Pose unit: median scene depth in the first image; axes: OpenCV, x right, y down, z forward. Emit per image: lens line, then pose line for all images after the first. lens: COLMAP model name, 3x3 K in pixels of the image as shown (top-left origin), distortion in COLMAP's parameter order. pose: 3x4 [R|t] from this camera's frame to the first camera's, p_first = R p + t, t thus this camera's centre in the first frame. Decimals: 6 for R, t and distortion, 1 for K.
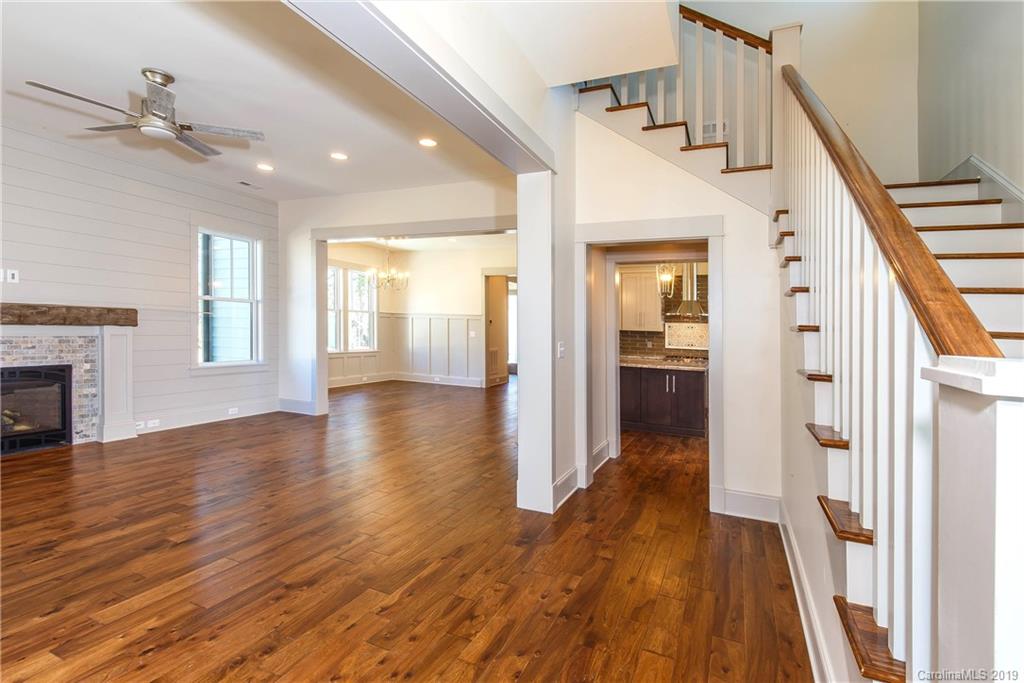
lens RADIAL K [[493.3, 0, 512.0], [0, 493.3, 341.5], [0, 0, 1]] dist [0.001035, -0.010128]
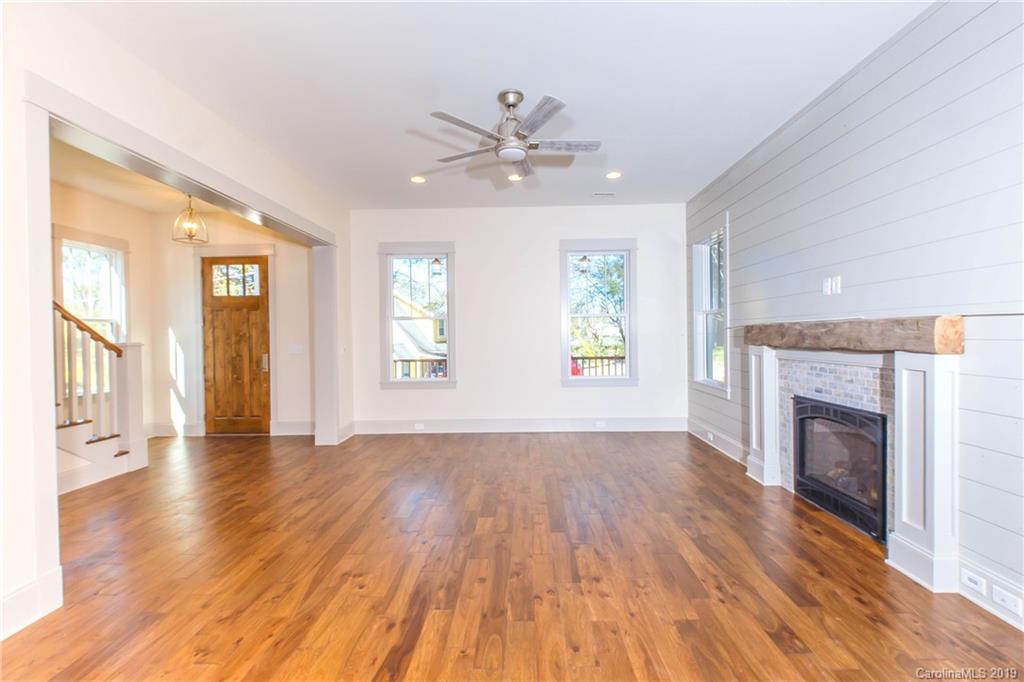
lens RADIAL K [[460.9, 0, 505.8], [0, 460.9, 341.3], [0, 0, 1]] dist [-0.000371, -0.000120]
pose [[-0.930892, -0.019712, -0.364762, -0.247976], [-0.031808, 0.999124, 0.027180, -0.044632], [0.363906, 0.036904, -0.930704, 1.341310]]
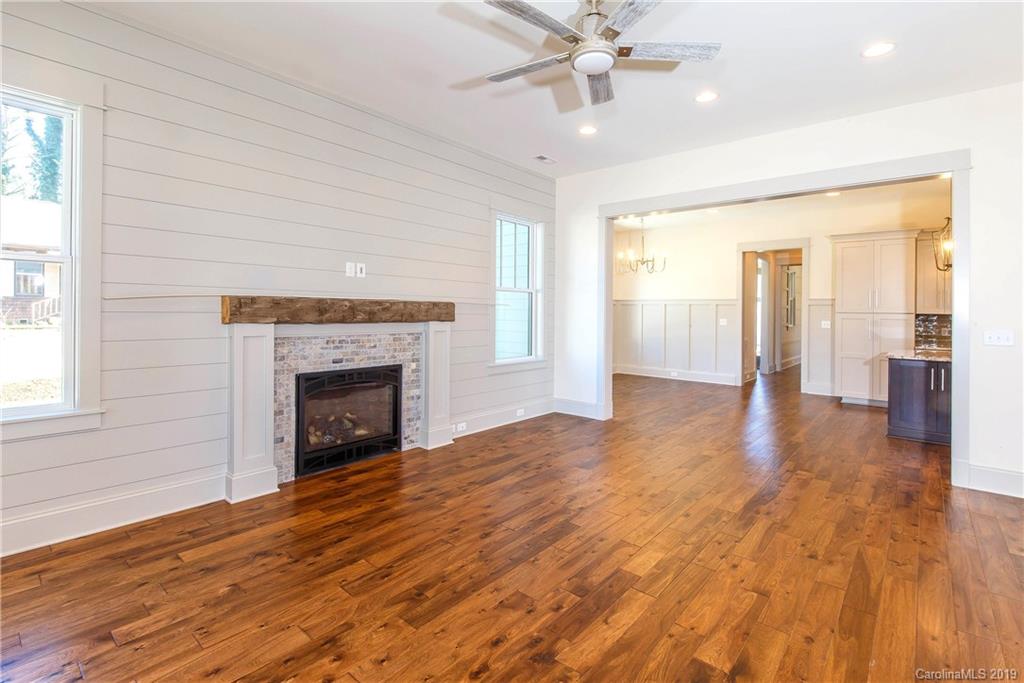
lens RADIAL K [[483.0, 0, 484.9], [0, 483.0, 314.7], [0, 0, 1]] dist [0.002169, -0.000133]
pose [[0.947165, -0.020716, -0.320077, -0.453063], [0.011981, 0.999501, -0.029236, -0.017681], [0.320523, 0.023856, 0.946940, 0.183601]]
